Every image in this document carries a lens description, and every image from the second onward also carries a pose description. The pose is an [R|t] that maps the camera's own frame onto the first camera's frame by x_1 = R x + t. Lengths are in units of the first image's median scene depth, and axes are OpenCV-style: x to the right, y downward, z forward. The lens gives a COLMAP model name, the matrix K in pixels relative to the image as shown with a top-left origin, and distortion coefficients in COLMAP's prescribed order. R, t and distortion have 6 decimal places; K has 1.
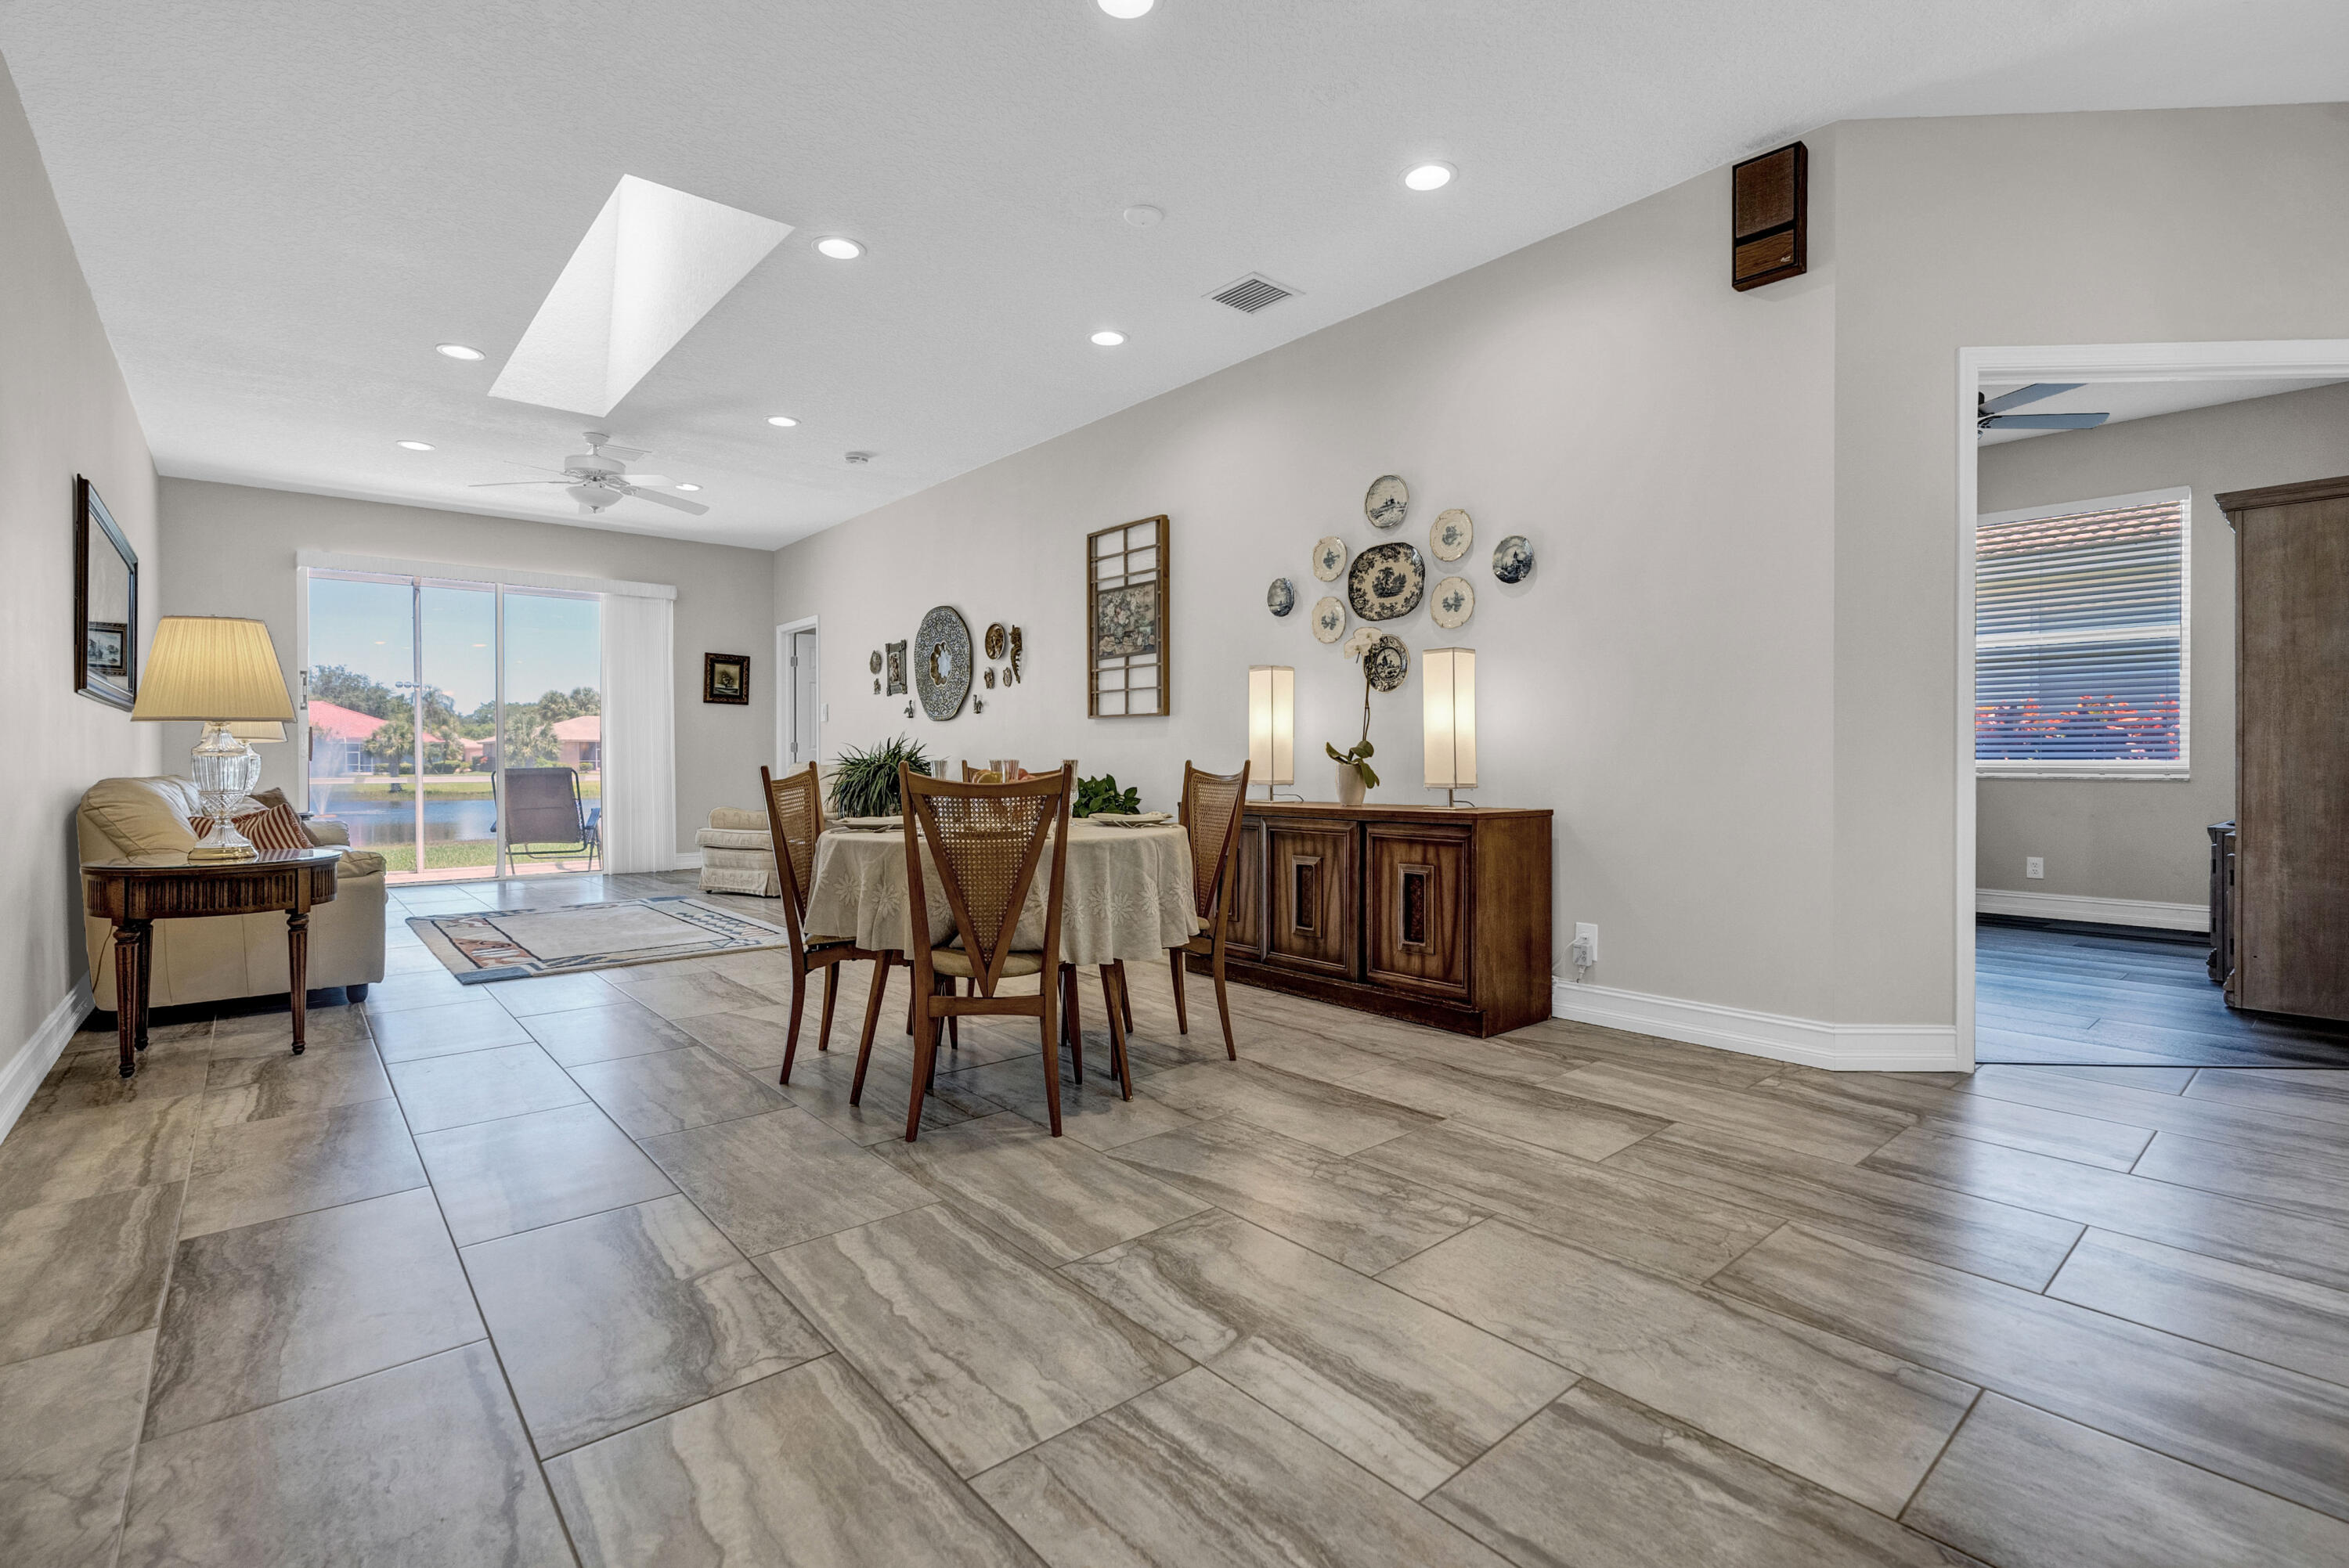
lens RADIAL K [[1077.4, 0, 1194.8], [0, 1077.4, 764.5], [0, 0, 1]] dist [-0.007299, 0.003998]
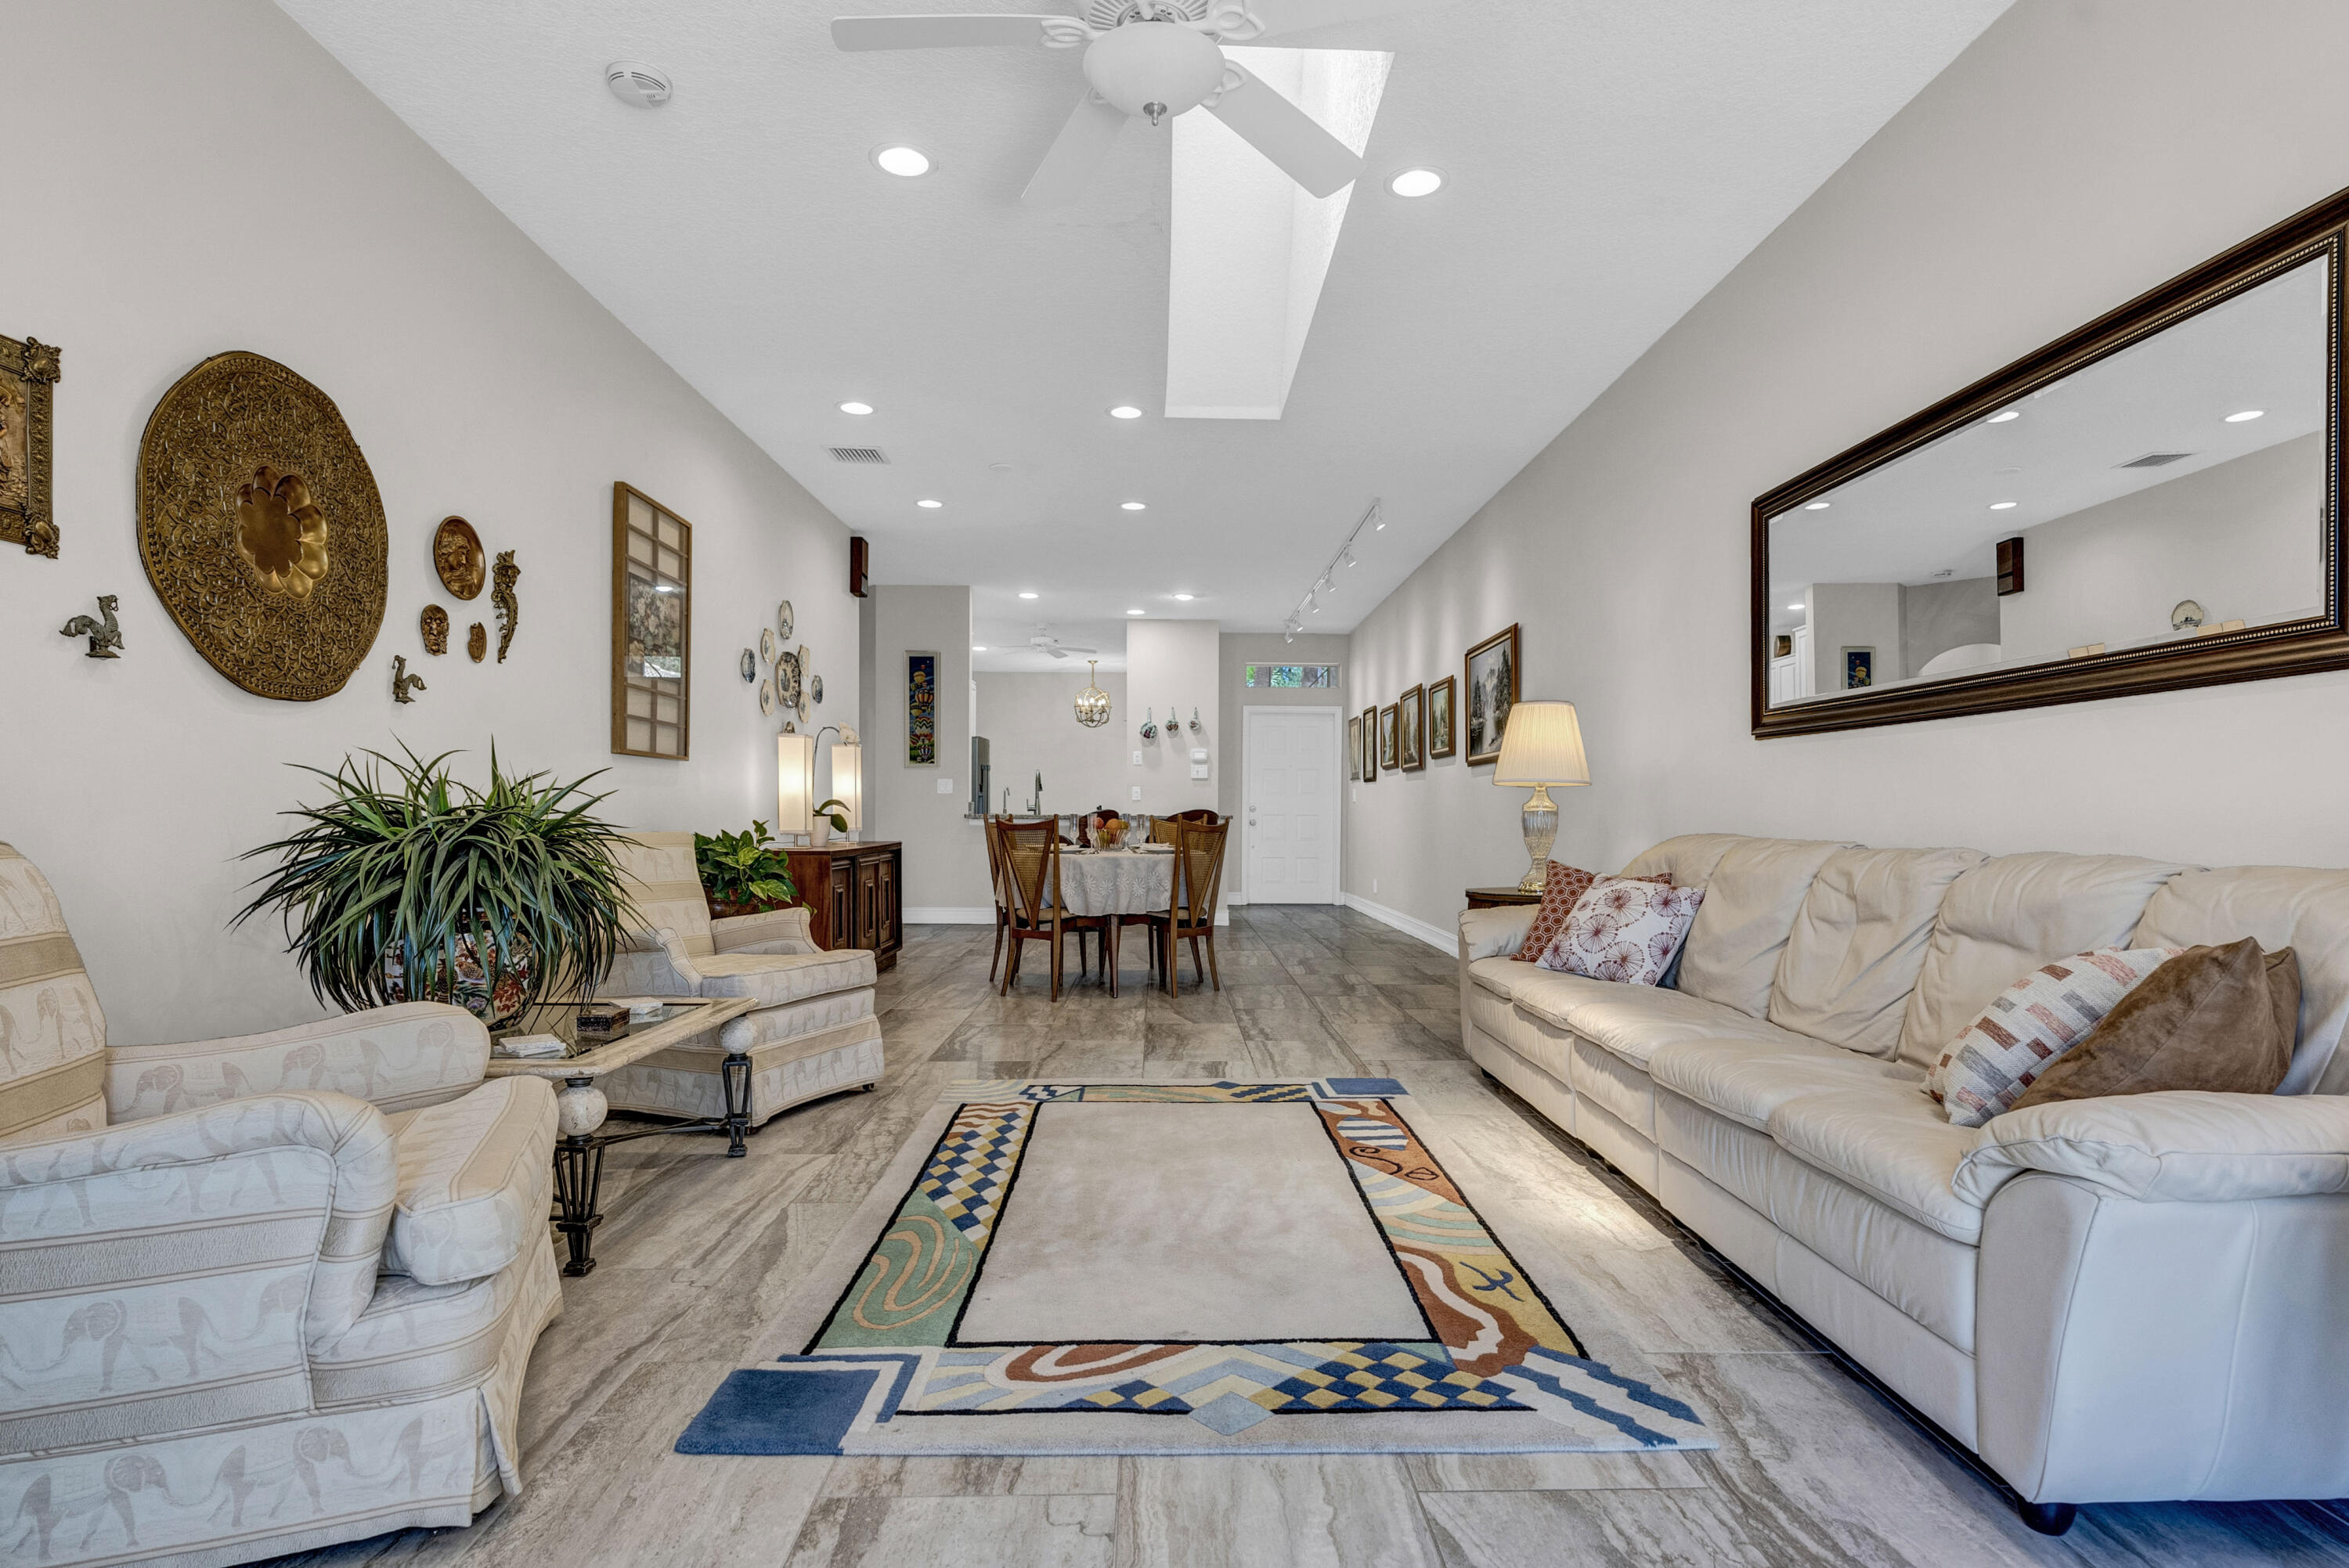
lens RADIAL K [[1194.4, 0, 1202.2], [0, 1194.4, 831.6], [0, 0, 1]] dist [-0.010261, 0.004950]
pose [[-0.778138, -0.010591, 0.628005, -1.155132], [0.001102, 0.999833, 0.018226, -0.007956], [-0.628093, 0.014874, -0.777996, 1.828499]]
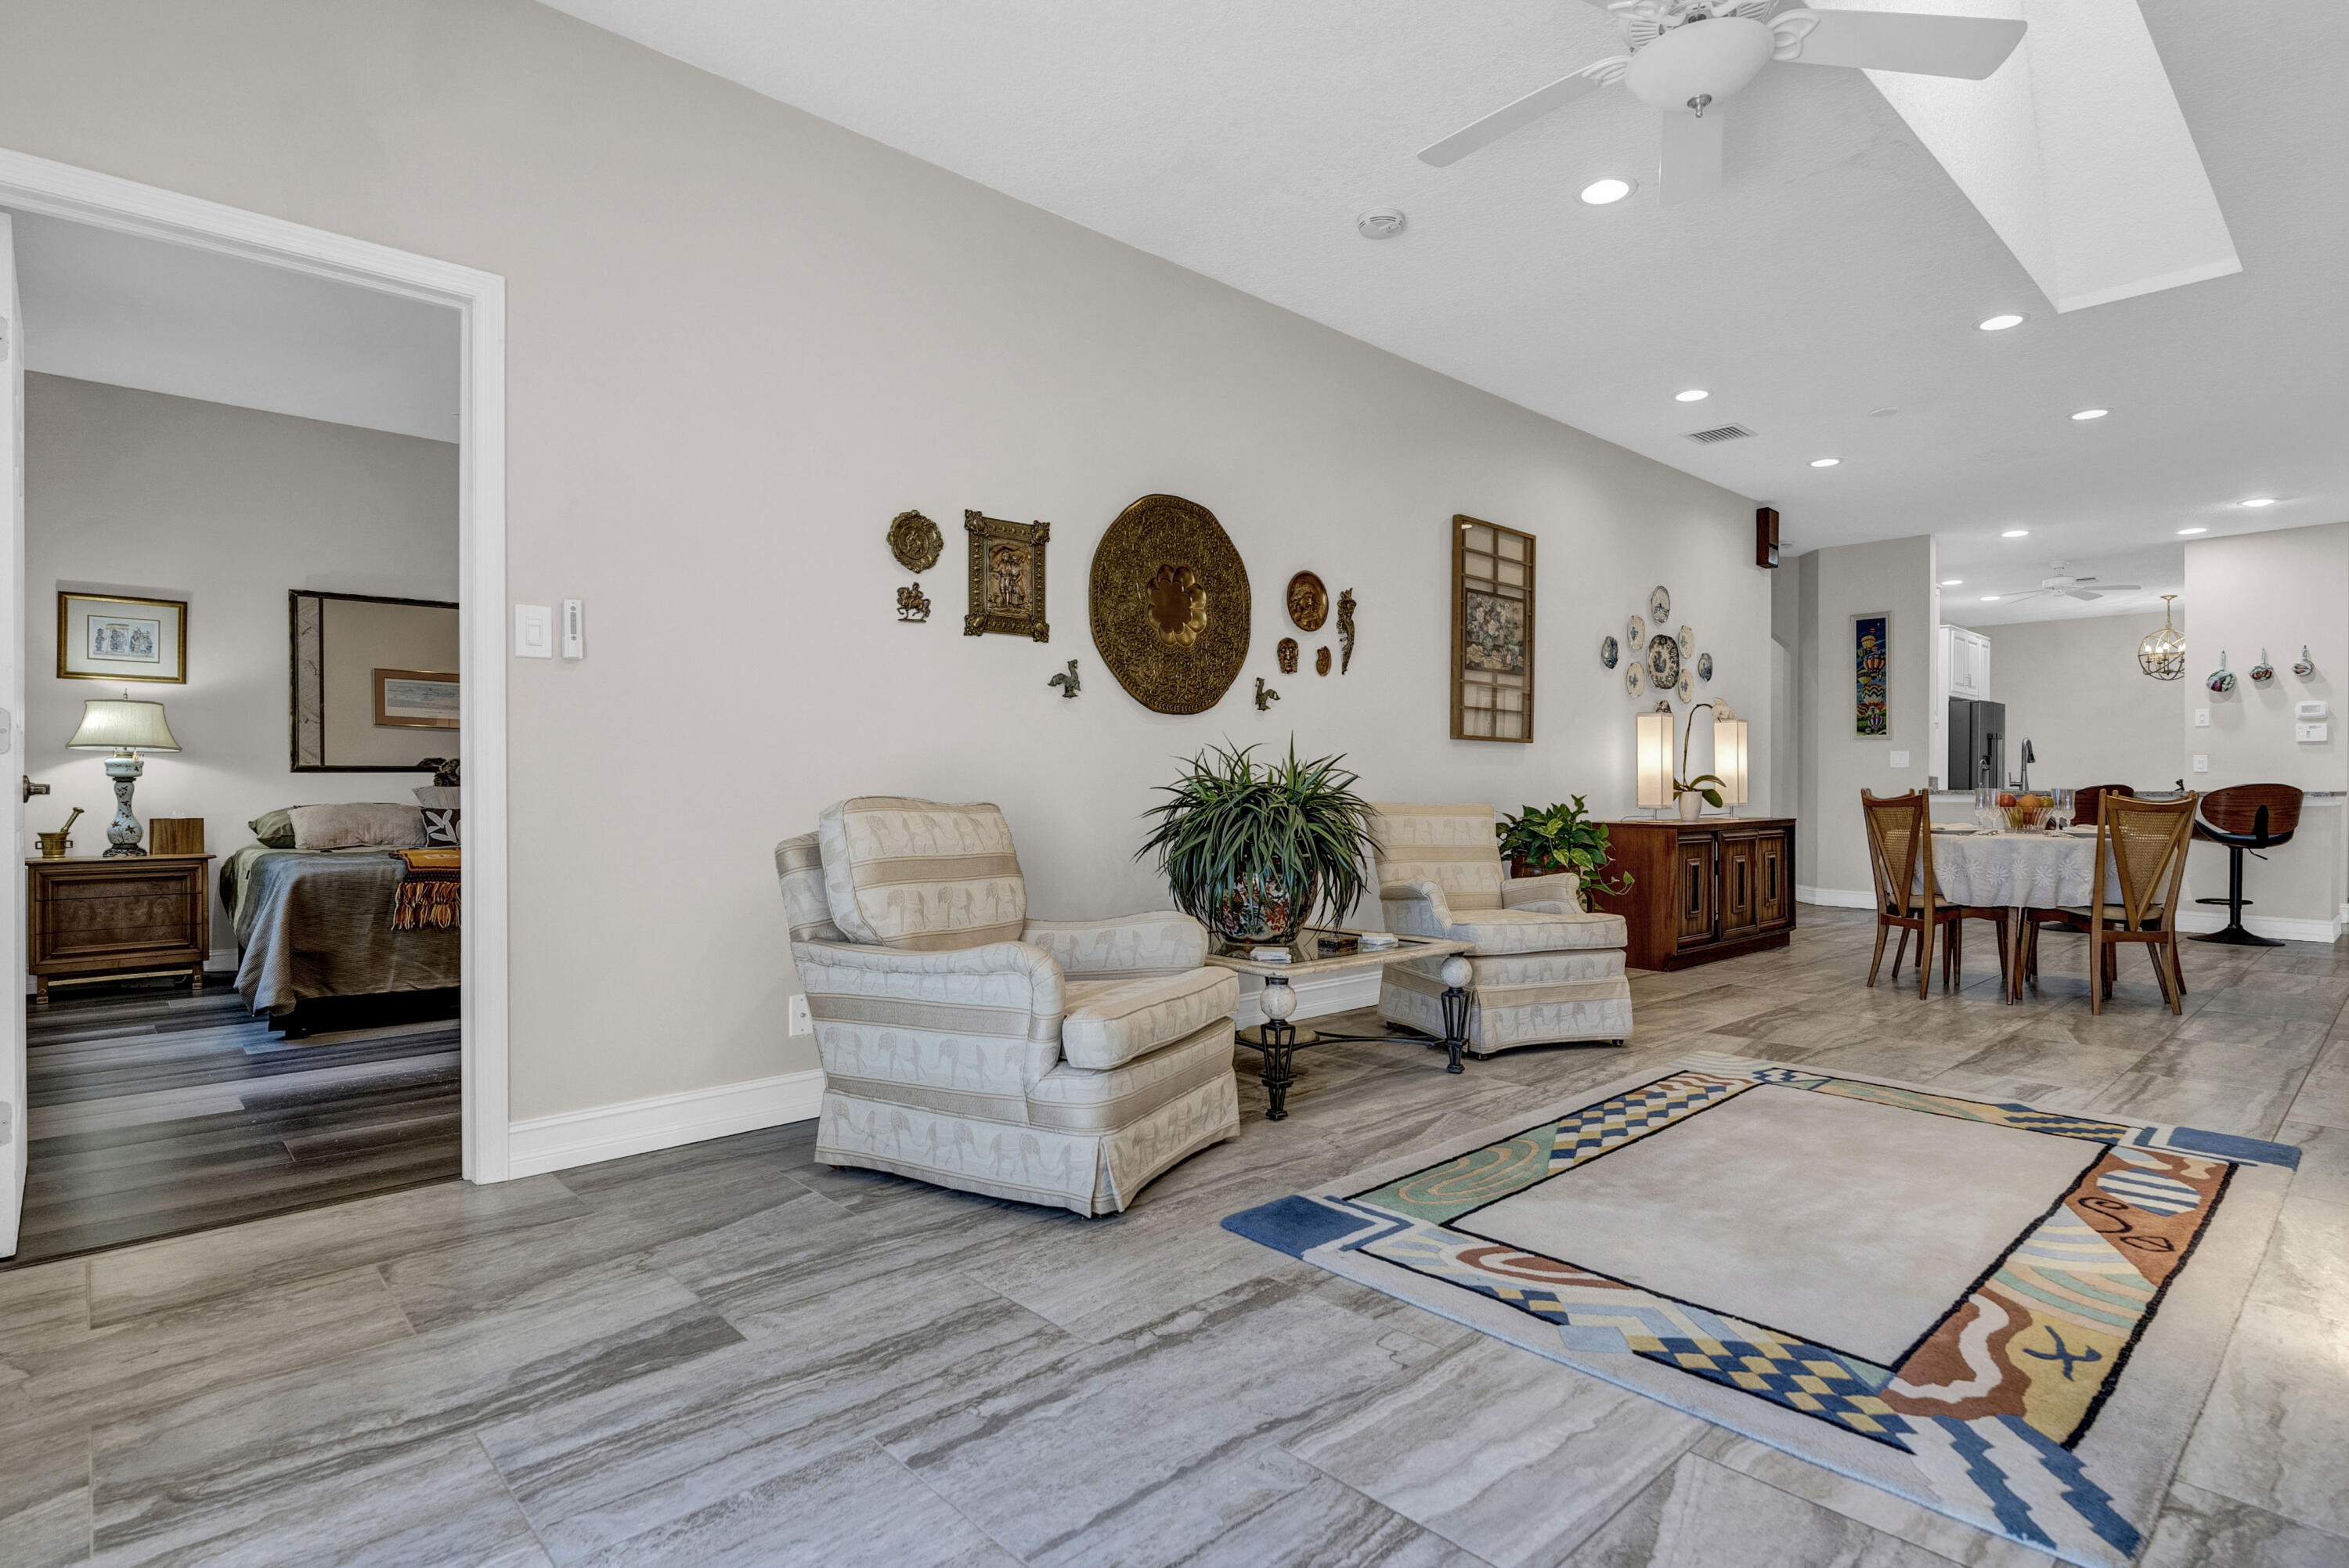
lens RADIAL K [[1194.4, 0, 1190.1], [0, 1194.4, 788.7], [0, 0, 1]] dist [-0.010261, 0.004950]
pose [[-0.042198, 0.000911, 0.999109, -1.345390], [0.003810, 0.999992, -0.000751, -0.005583], [-0.999102, 0.003775, -0.042201, 1.674487]]
